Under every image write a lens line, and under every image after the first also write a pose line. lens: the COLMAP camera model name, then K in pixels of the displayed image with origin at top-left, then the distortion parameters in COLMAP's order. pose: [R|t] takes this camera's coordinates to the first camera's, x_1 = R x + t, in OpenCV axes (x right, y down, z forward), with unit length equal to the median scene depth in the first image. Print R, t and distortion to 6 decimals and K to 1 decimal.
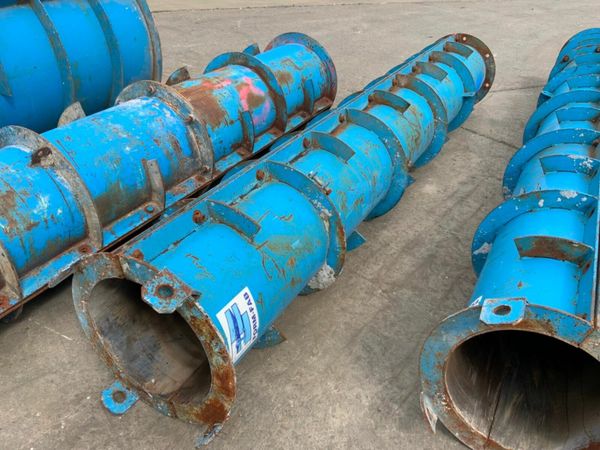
lens RADIAL K [[492.8, 0, 302.4], [0, 492.8, 222.7], [0, 0, 1]] dist [0.073493, -0.139549]
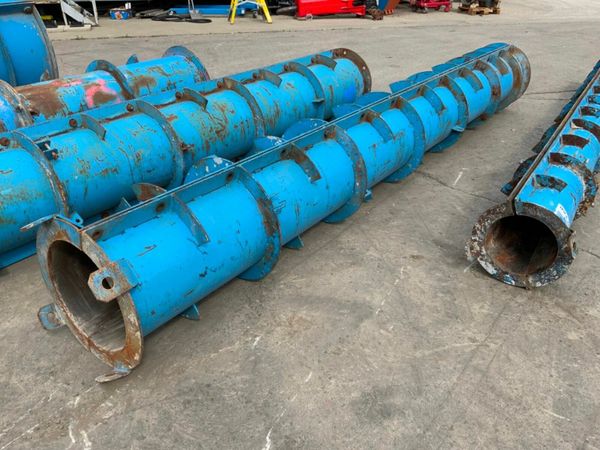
lens RADIAL K [[492.8, 0, 305.1], [0, 492.8, 225.5], [0, 0, 1]] dist [0.073493, -0.139549]
pose [[0.989628, 0.044416, -0.136613, 0.859439], [-0.051042, 0.997665, -0.045382, 0.137276], [0.134279, 0.051884, 0.989584, -0.164477]]
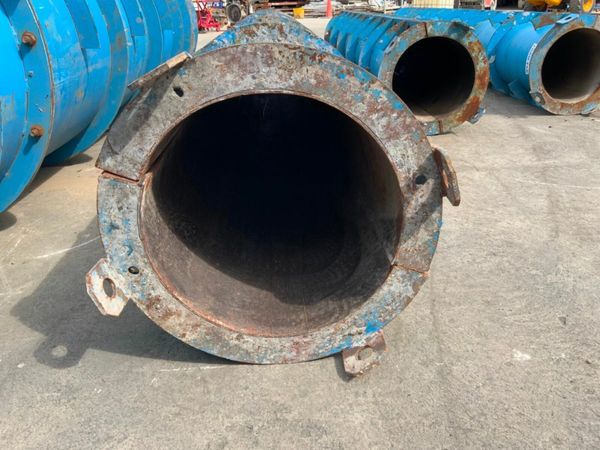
lens RADIAL K [[492.8, 0, 296.8], [0, 492.8, 227.7], [0, 0, 1]] dist [0.073493, -0.139549]
pose [[0.855950, -0.269116, 0.441505, -1.333599], [0.324889, 0.944190, -0.054342, 0.542993], [-0.402240, 0.189954, 0.895612, -0.276849]]
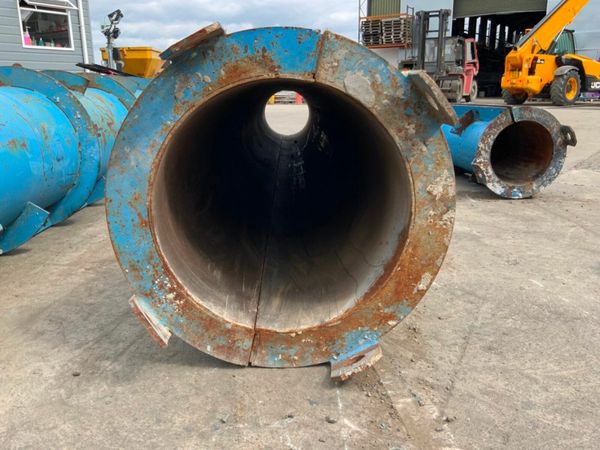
lens RADIAL K [[492.8, 0, 297.4], [0, 492.8, 227.8], [0, 0, 1]] dist [0.073493, -0.139549]
pose [[0.866511, -0.177143, 0.466667, 0.122003], [0.301789, 0.930606, -0.207114, 0.364056], [-0.397595, 0.320302, 0.859840, 0.322885]]
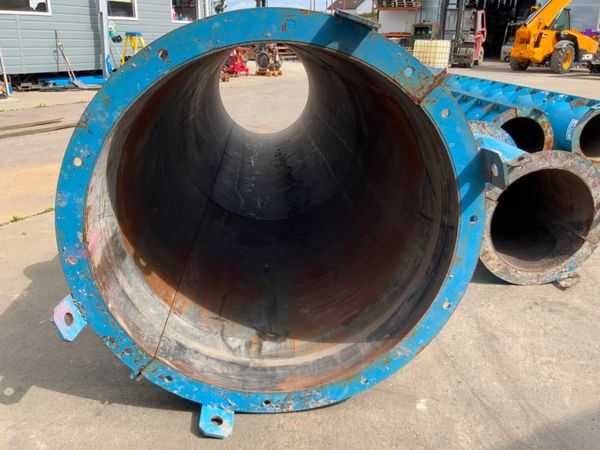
lens RADIAL K [[492.8, 0, 296.8], [0, 492.8, 227.2], [0, 0, 1]] dist [0.073493, -0.139549]
pose [[0.838161, -0.215782, 0.500923, -2.246578], [0.303322, 0.947701, -0.099288, 0.459243], [-0.453301, 0.235160, 0.859778, -0.588898]]
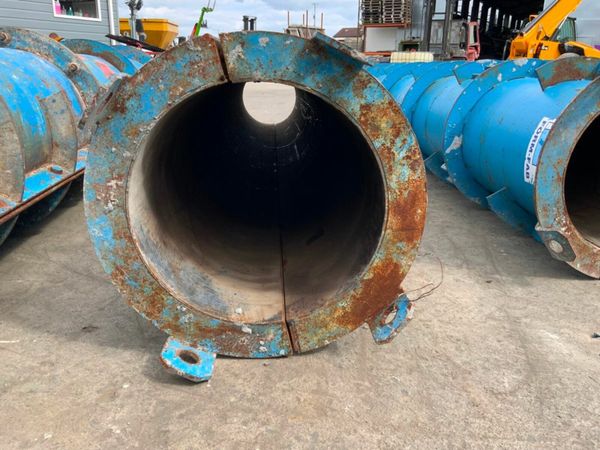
lens RADIAL K [[492.8, 0, 296.5], [0, 492.8, 228.5], [0, 0, 1]] dist [0.073493, -0.139549]
pose [[0.850199, -0.180643, 0.494500, -0.447947], [0.289082, 0.945203, -0.151735, 0.286792], [-0.439993, 0.271956, 0.855831, 0.359533]]
